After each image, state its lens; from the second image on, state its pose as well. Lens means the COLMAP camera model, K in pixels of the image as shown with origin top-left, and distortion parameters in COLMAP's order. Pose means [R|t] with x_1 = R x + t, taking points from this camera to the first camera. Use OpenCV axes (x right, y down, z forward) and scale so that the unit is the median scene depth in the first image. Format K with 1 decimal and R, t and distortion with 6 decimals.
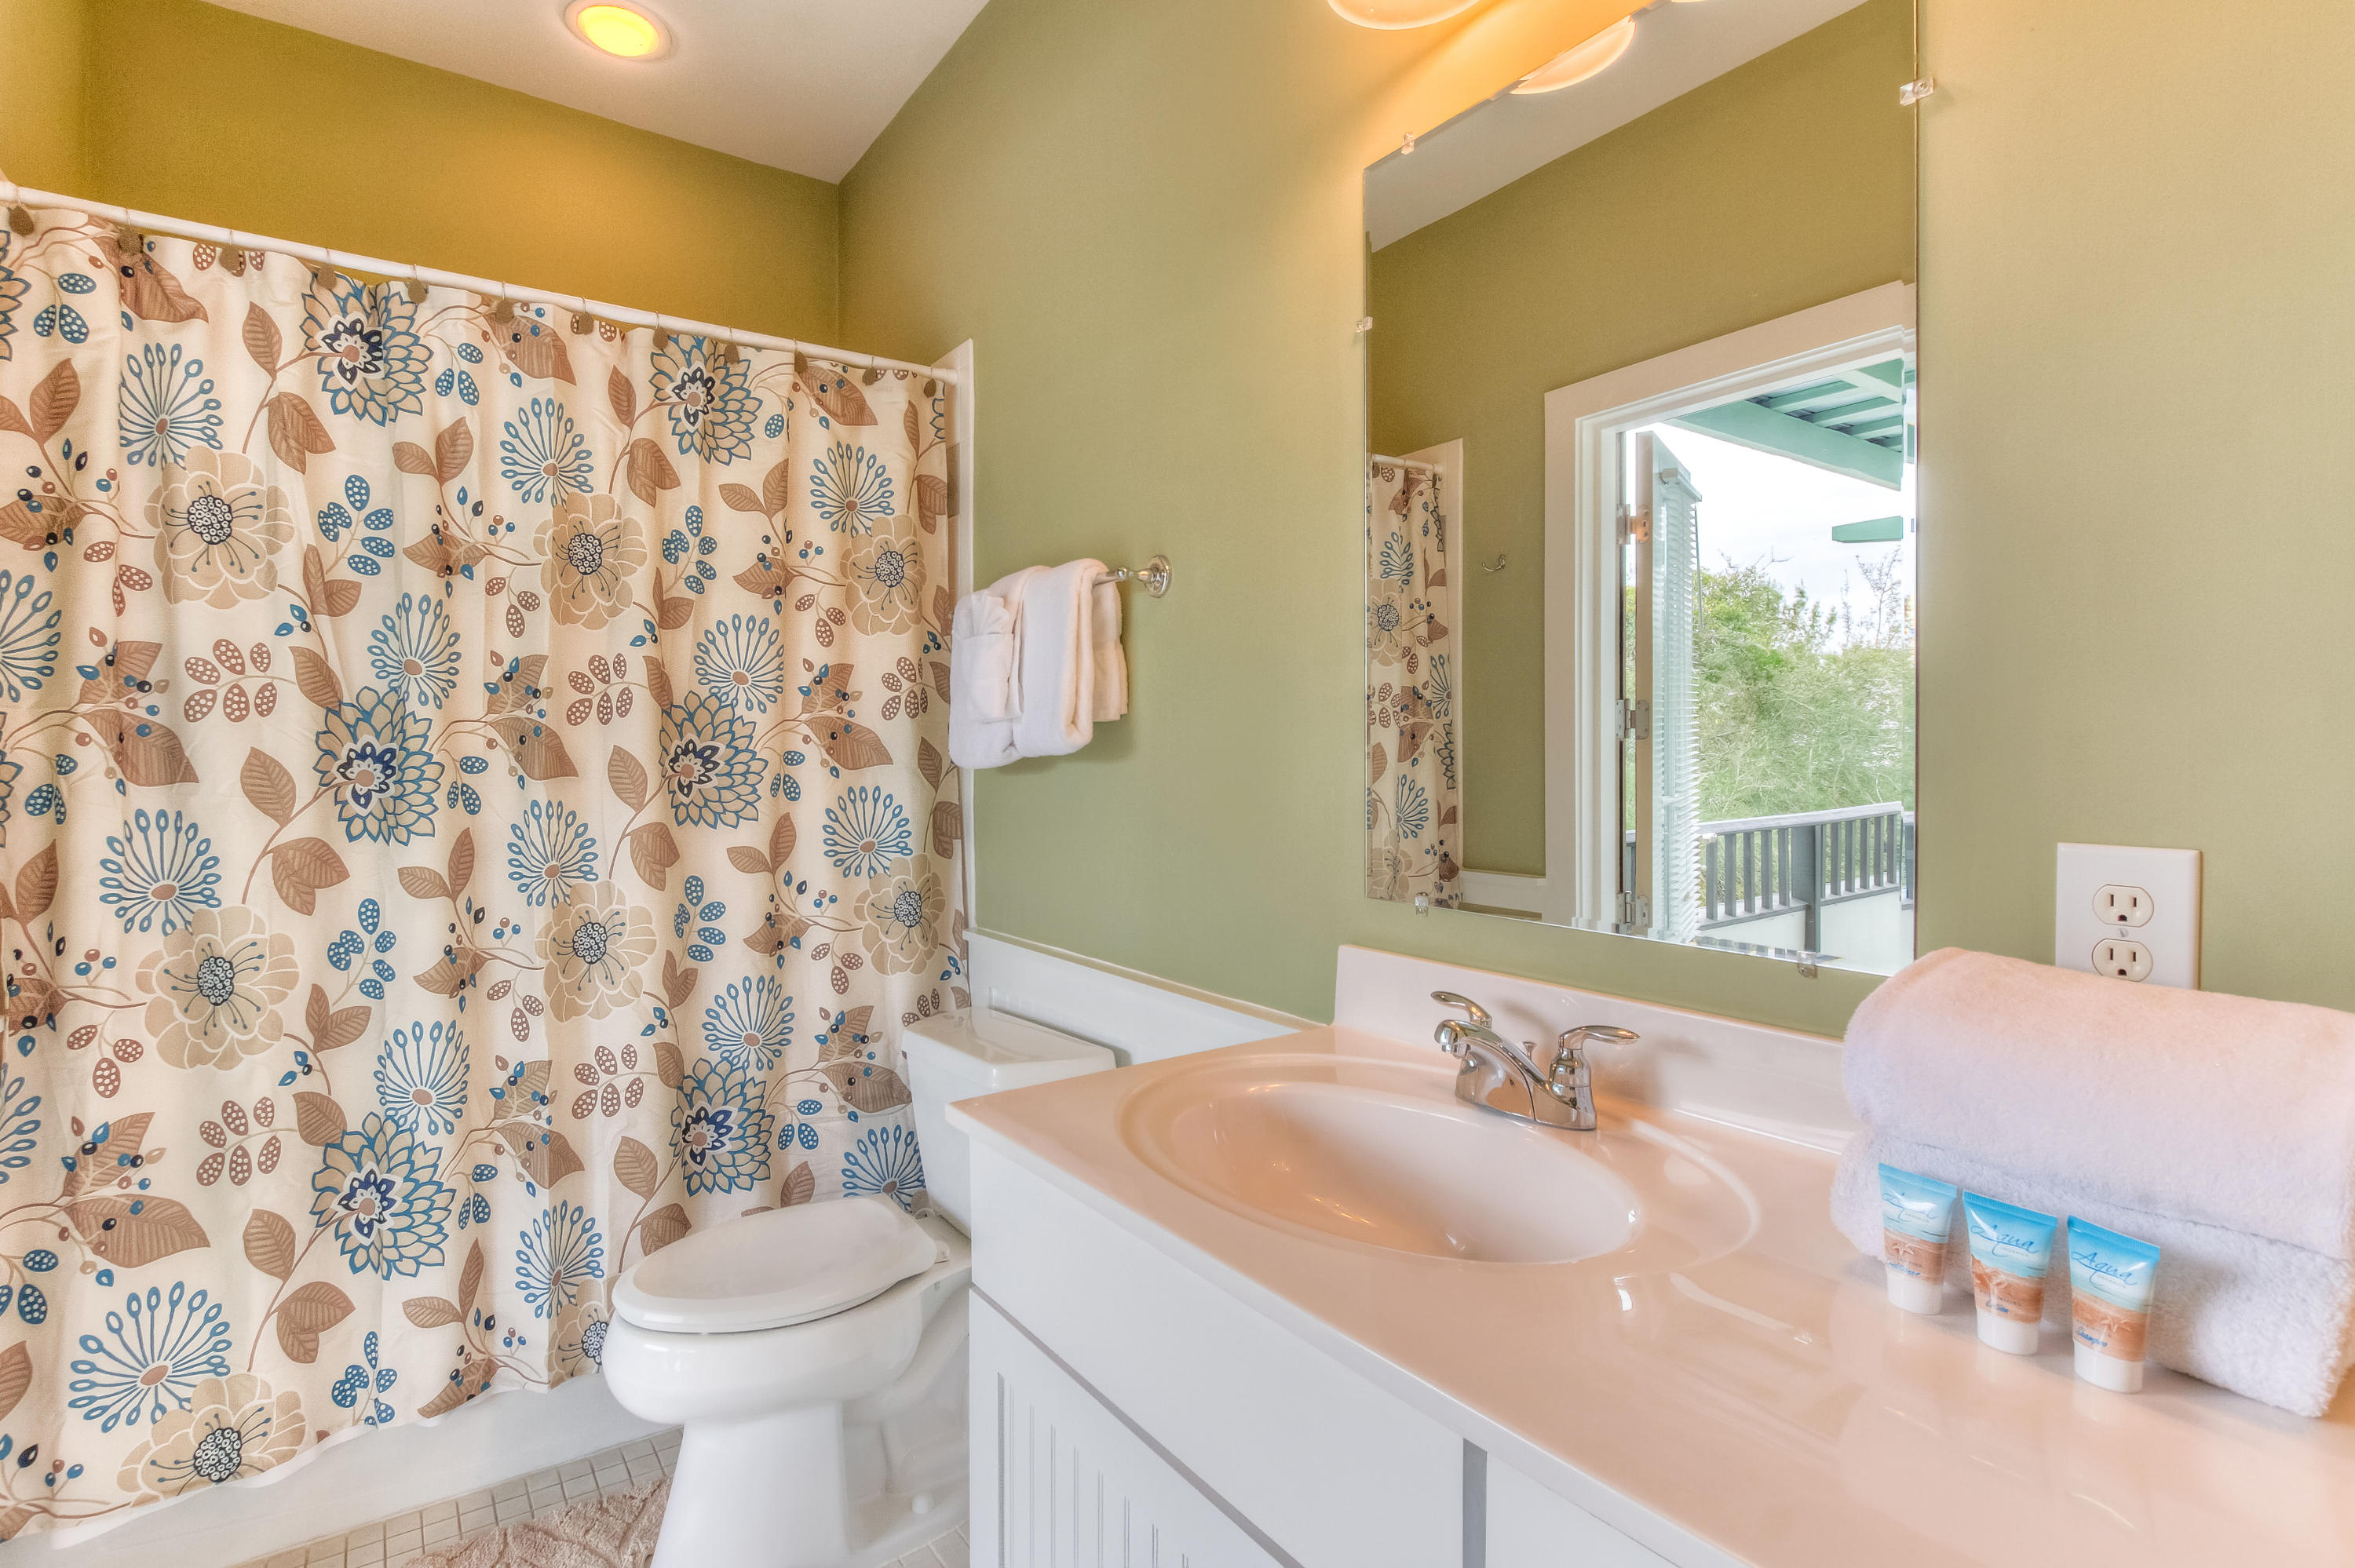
lens RADIAL K [[1115.1, 0, 1118.3], [0, 1115.1, 772.2], [0, 0, 1]] dist [-0.004353, 0.002010]
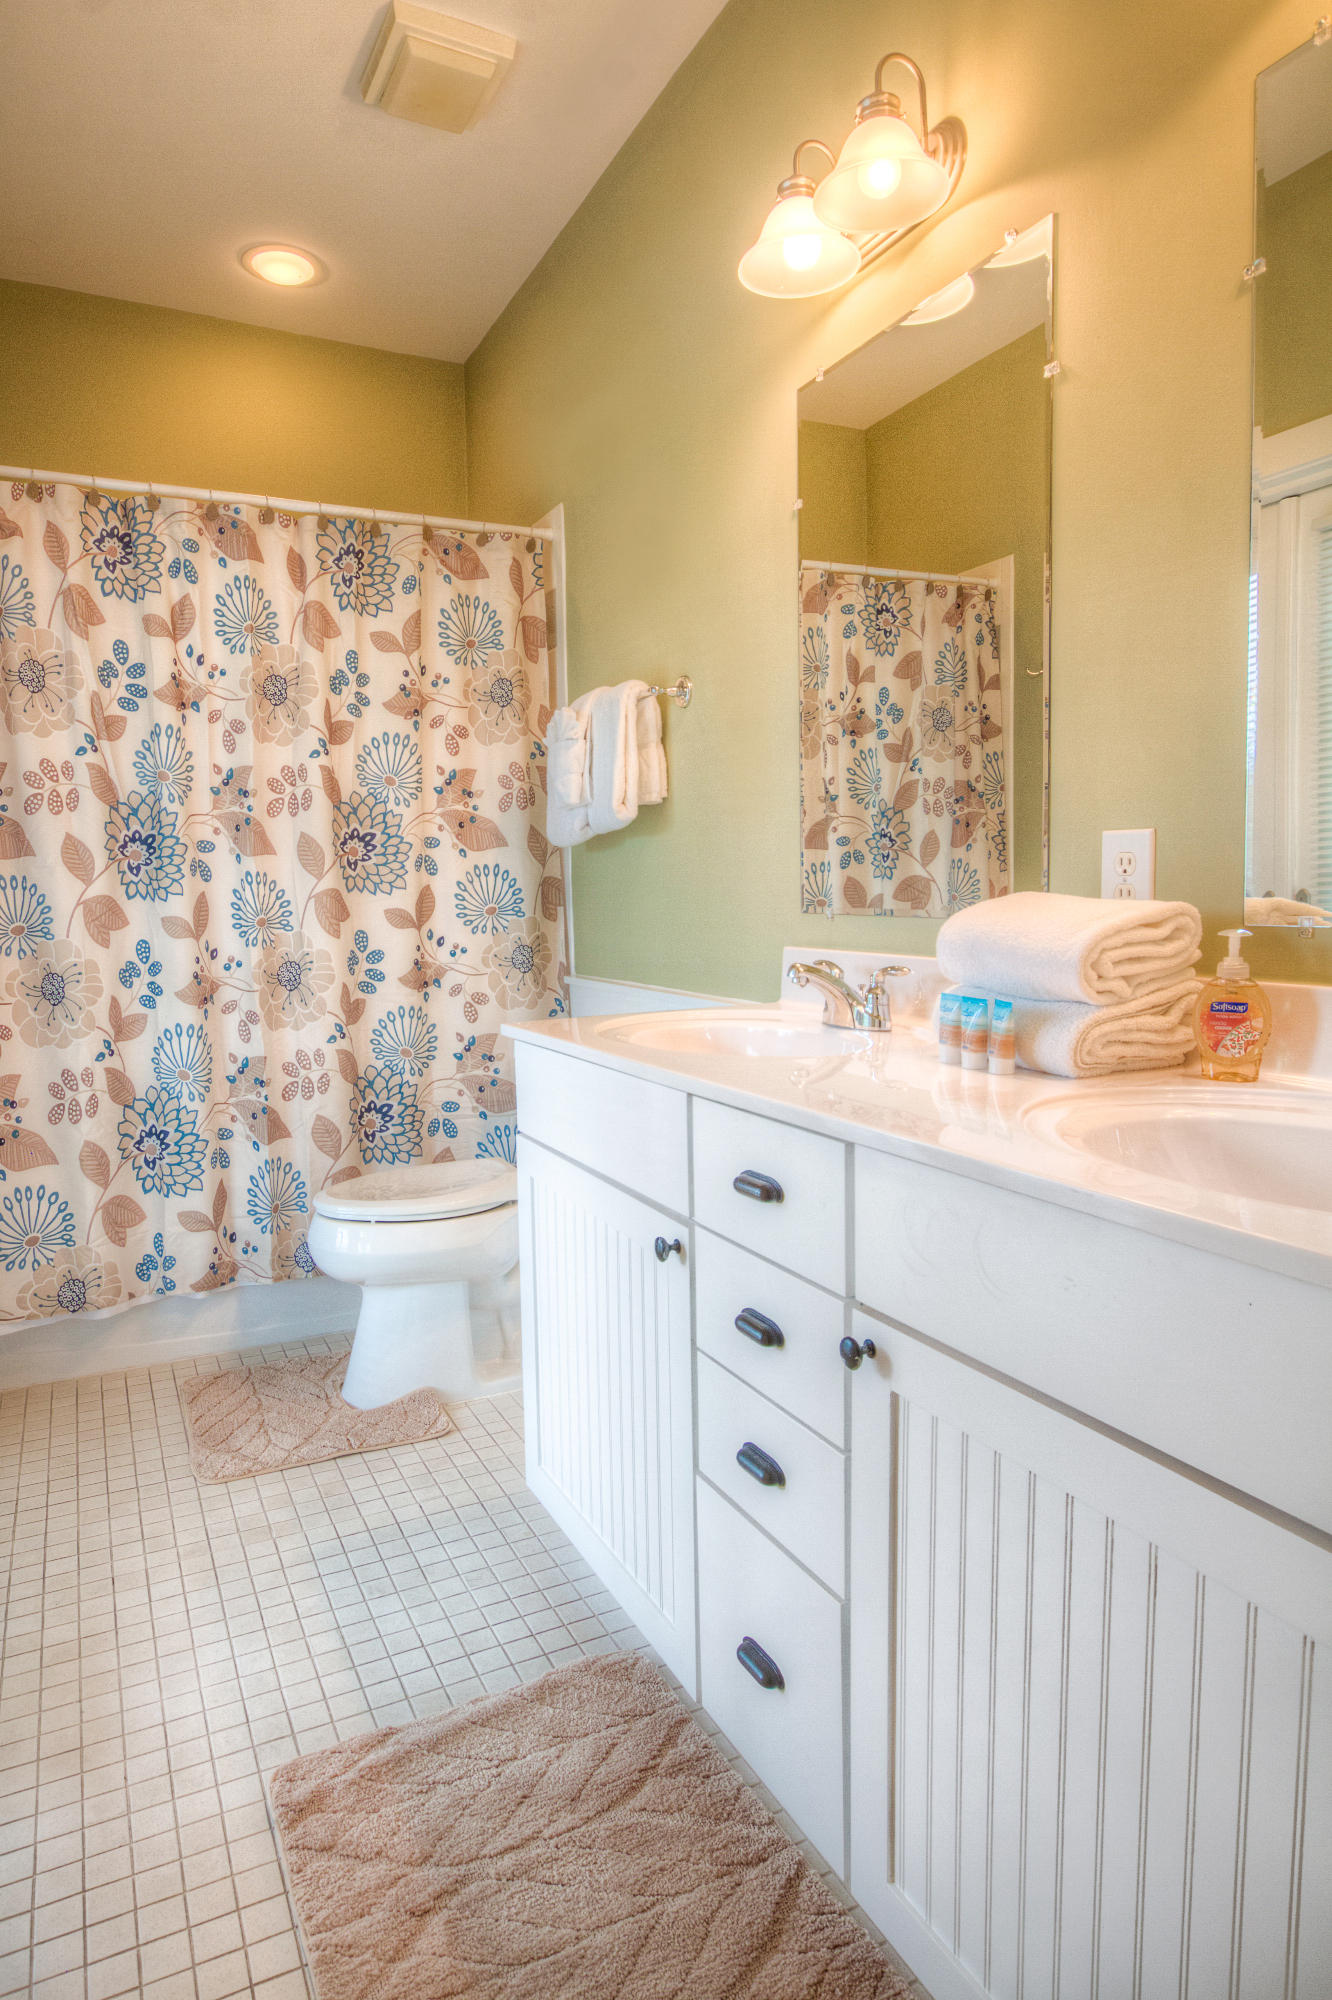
lens RADIAL K [[1199.1, 0, 665.3], [0, 1199.1, 997.1], [0, 0, 1]] dist [0.000673, 0.001858]
pose [[0.991222, -0.004245, -0.132141, 0.190456], [0.014022, 0.997223, 0.073146, 0.079379], [0.131463, -0.074357, 0.988528, -0.424386]]
